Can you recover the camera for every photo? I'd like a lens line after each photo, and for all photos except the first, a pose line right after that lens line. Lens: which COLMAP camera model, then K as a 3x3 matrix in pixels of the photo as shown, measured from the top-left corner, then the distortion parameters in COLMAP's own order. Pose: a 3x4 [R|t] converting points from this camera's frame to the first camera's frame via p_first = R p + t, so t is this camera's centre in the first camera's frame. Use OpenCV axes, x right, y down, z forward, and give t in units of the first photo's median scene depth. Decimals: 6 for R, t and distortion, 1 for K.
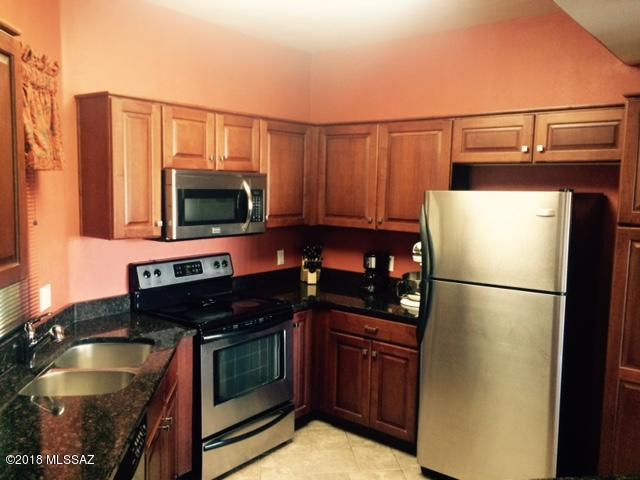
lens RADIAL K [[546.7, 0, 321.4], [0, 546.7, 238.1], [0, 0, 1]] dist [0.070689, -0.084058]
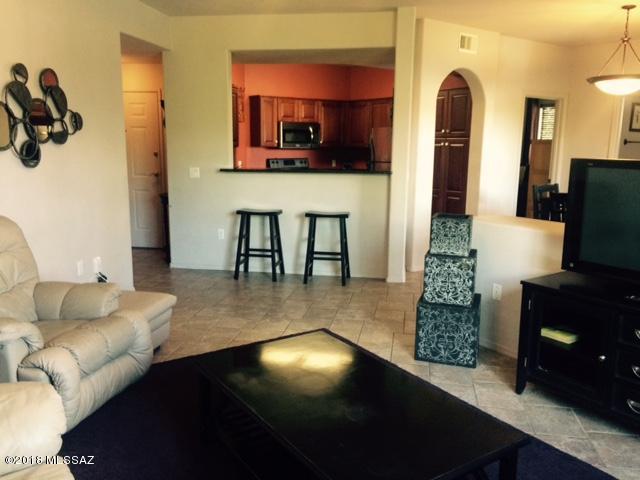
lens RADIAL K [[546.7, 0, 320.2], [0, 546.7, 241.6], [0, 0, 1]] dist [0.070689, -0.084058]
pose [[0.960558, 0.041854, -0.274912, 0.647485], [-0.021708, 0.996878, 0.075918, 0.241537], [0.277231, -0.066955, 0.958467, -1.502015]]
